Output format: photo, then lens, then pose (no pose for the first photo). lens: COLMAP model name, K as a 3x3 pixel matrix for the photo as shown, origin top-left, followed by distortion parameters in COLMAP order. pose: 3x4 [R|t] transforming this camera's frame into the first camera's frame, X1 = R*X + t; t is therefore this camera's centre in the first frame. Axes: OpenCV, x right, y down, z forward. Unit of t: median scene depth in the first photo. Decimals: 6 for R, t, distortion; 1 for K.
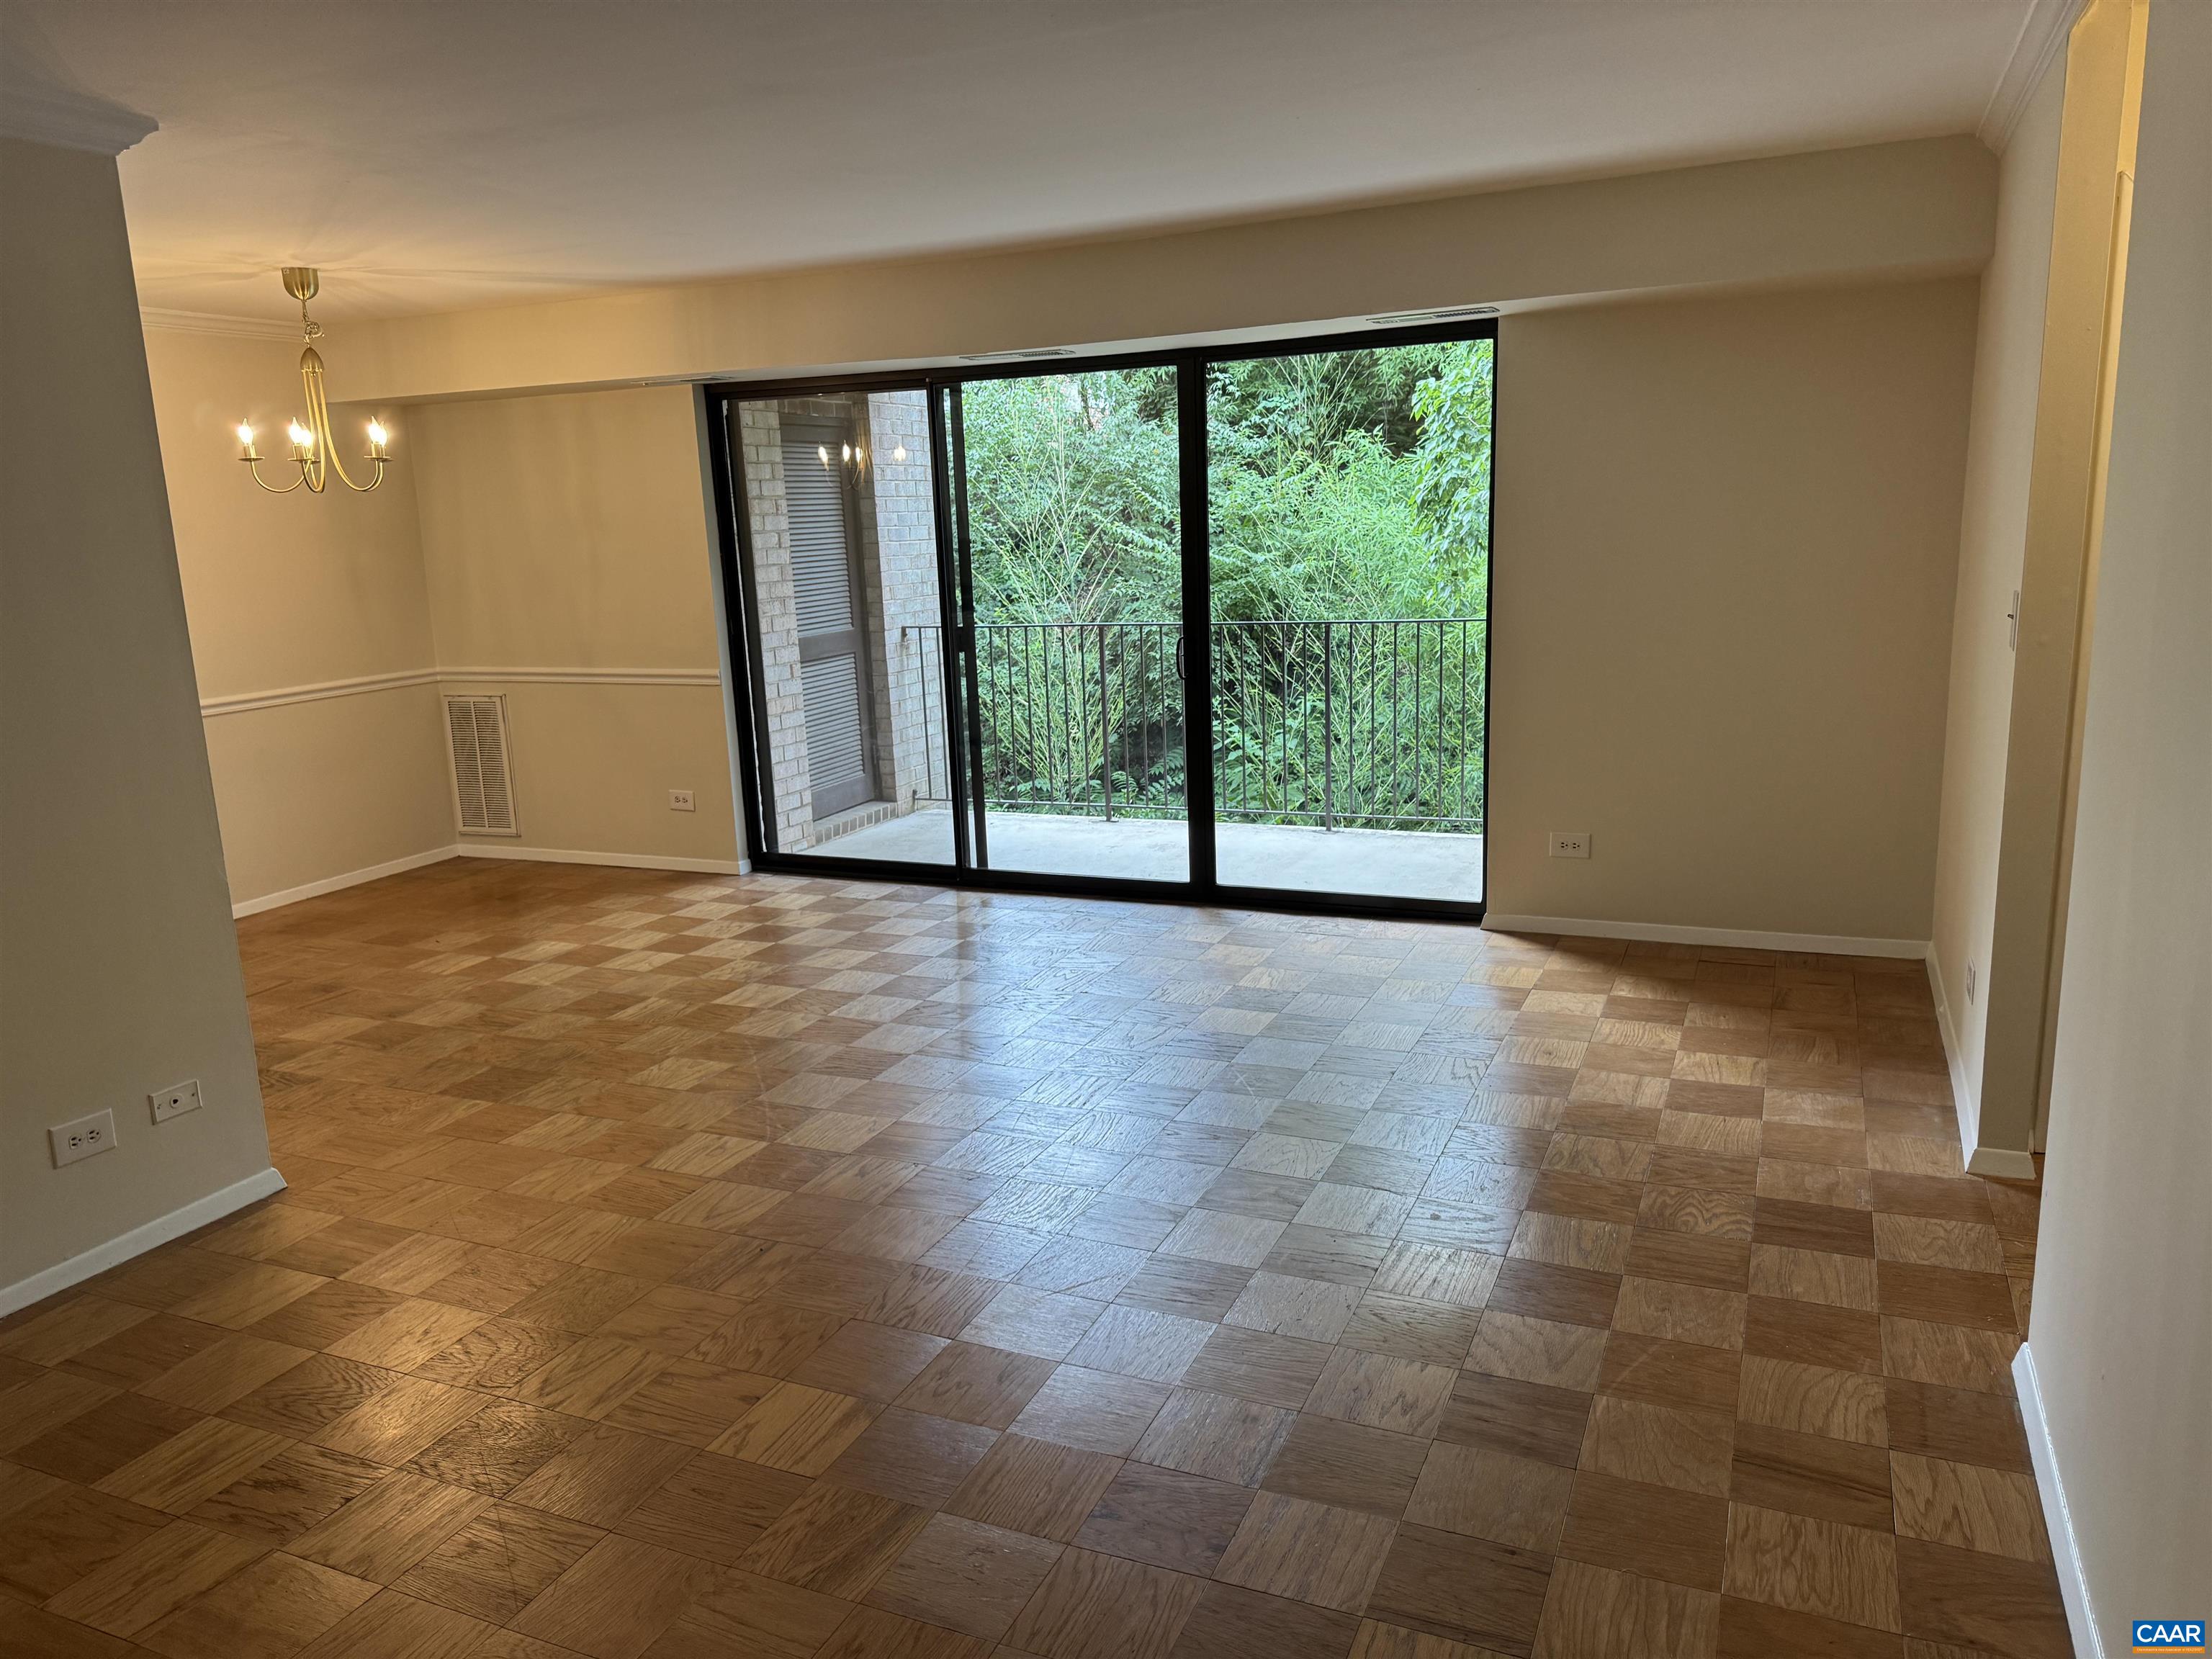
lens RADIAL K [[1543.3, 0, 1106.0], [0, 1543.3, 829.5], [0, 0, 1]] dist [0.151937, -0.245648]
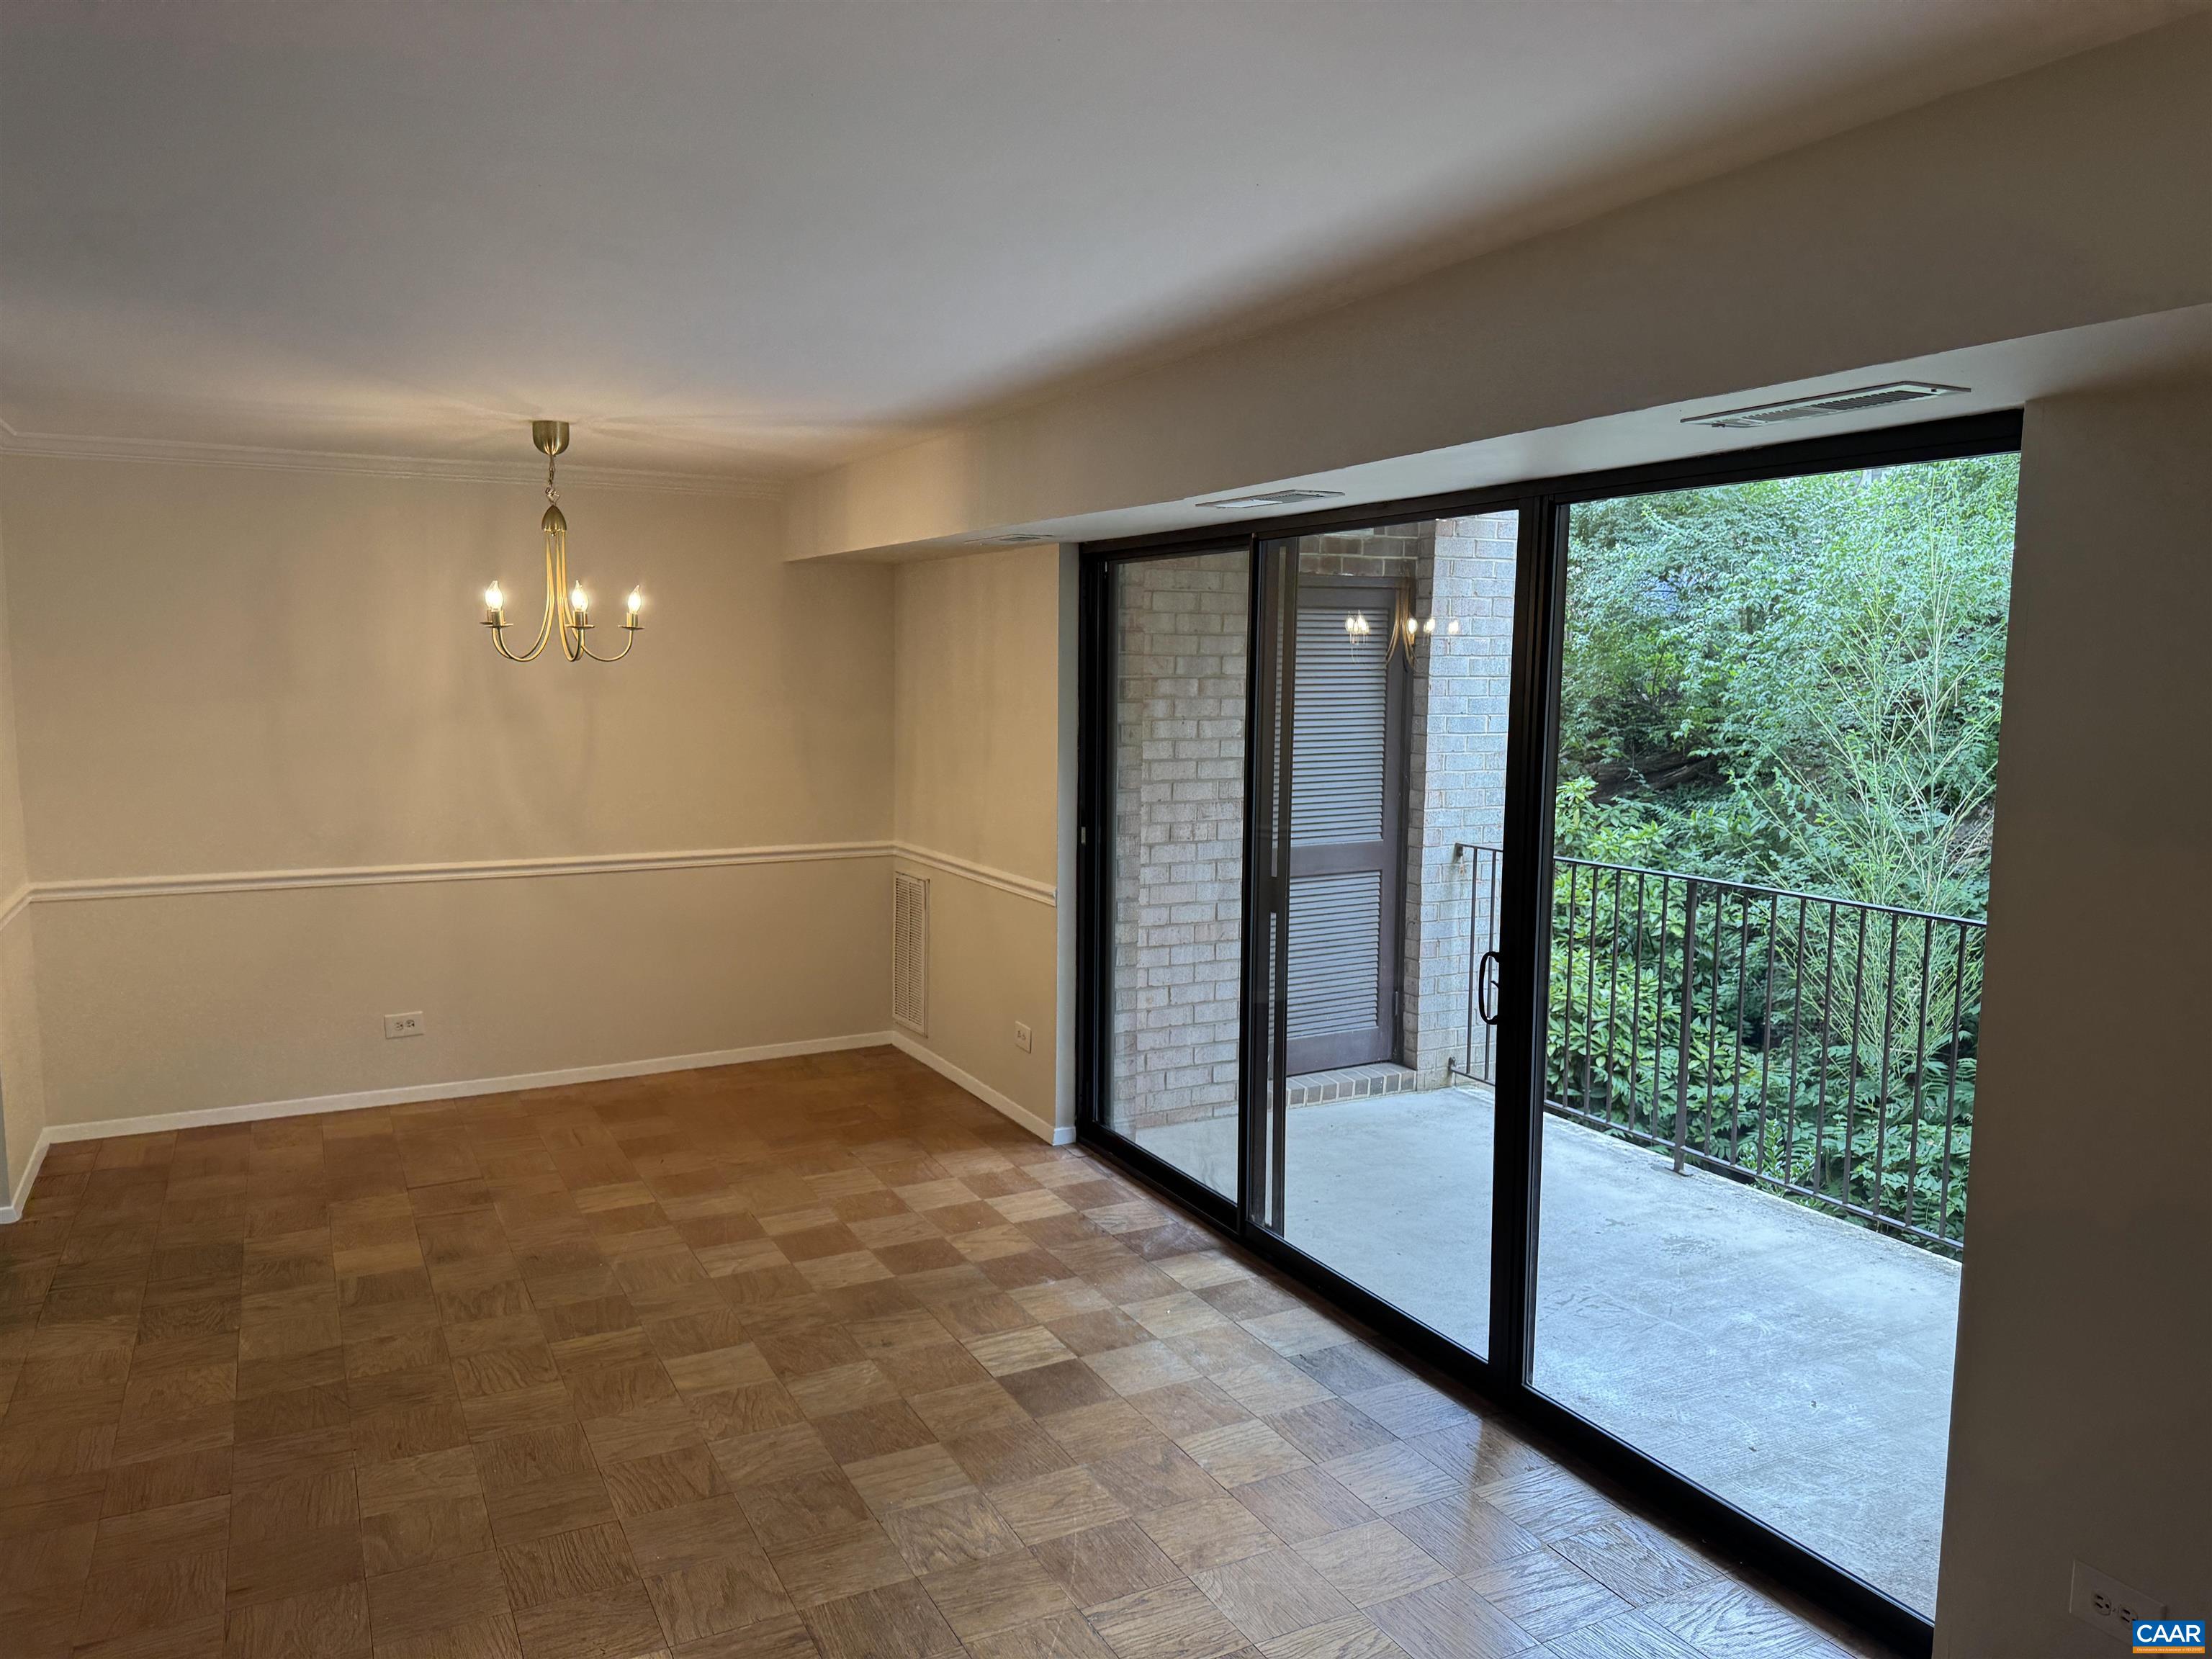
lens RADIAL K [[1543.3, 0, 1106.0], [0, 1543.3, 829.5], [0, 0, 1]] dist [0.151937, -0.245648]
pose [[0.783430, 0.112918, -0.611136, 0.252787], [-0.163395, 0.986184, -0.027246, -0.113061], [0.599616, 0.121202, 0.791057, 0.375604]]
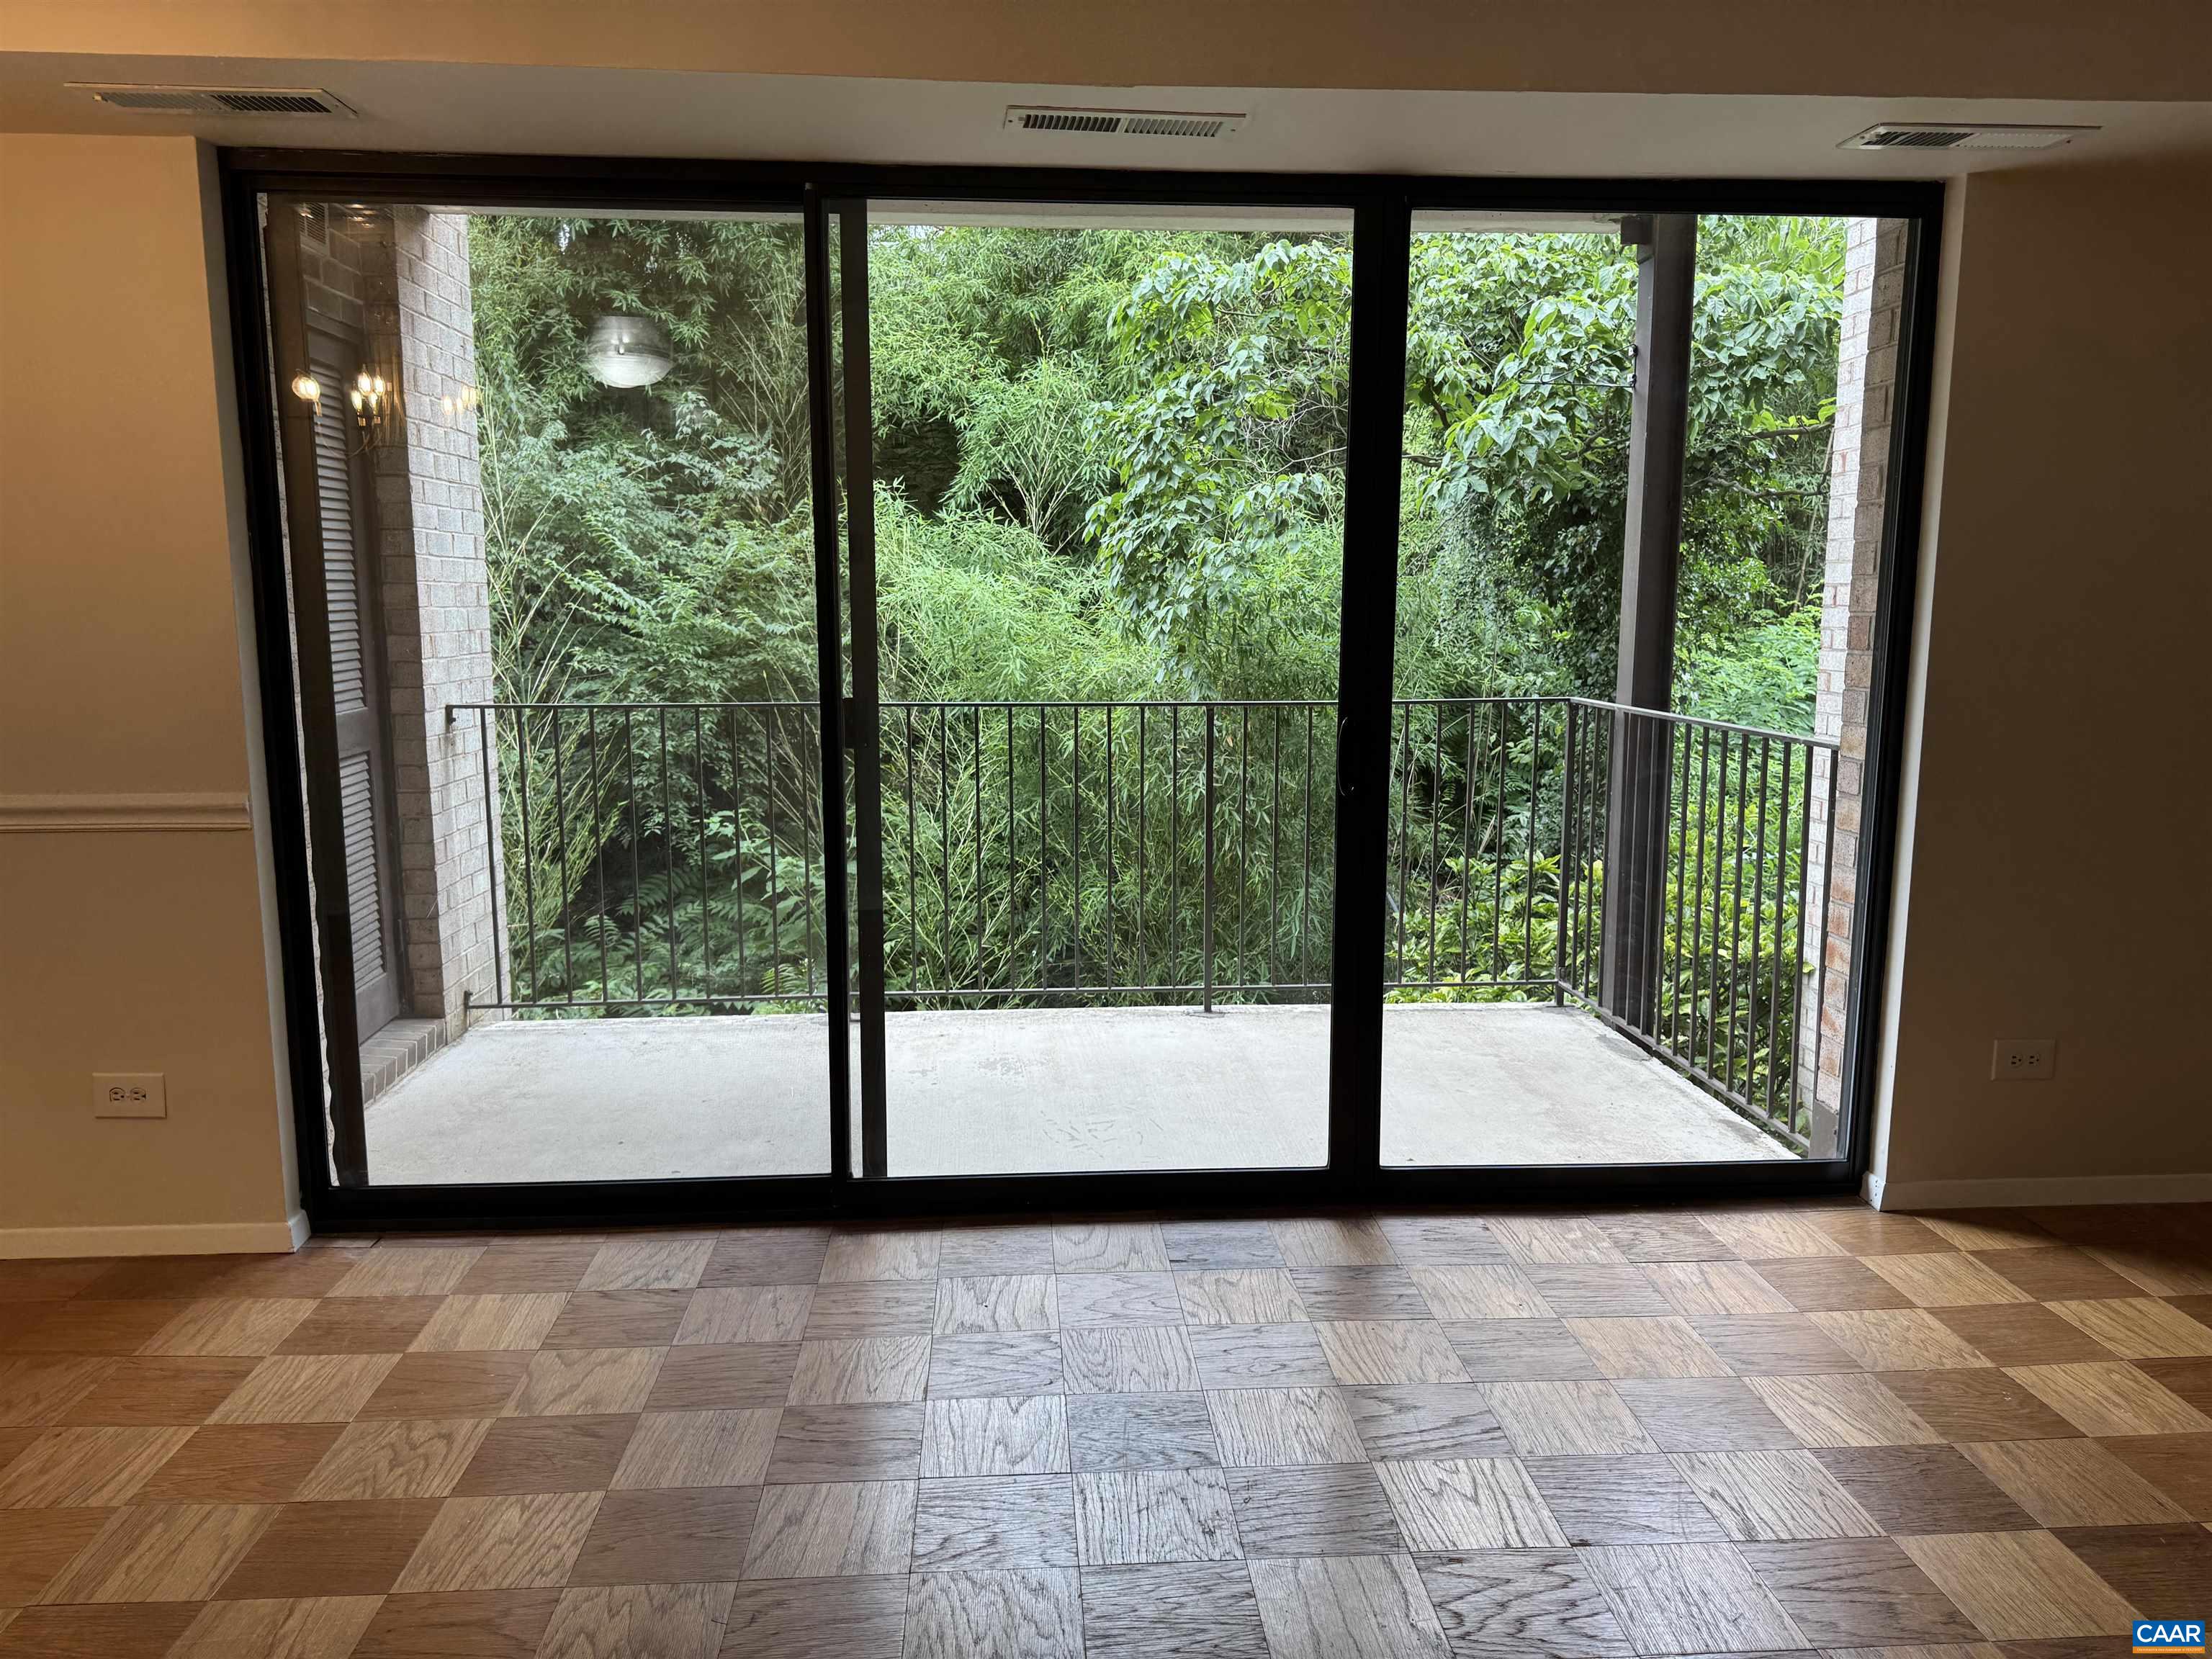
lens RADIAL K [[1552.0, 0, 1112.3], [0, 1552.0, 822.6], [0, 0, 1]] dist [0.078234, -0.096503]
pose [[0.882943, -0.026958, 0.468706, -0.238338], [0.058684, 0.996857, -0.053213, -0.055653], [-0.465799, 0.074490, 0.881750, 0.491463]]
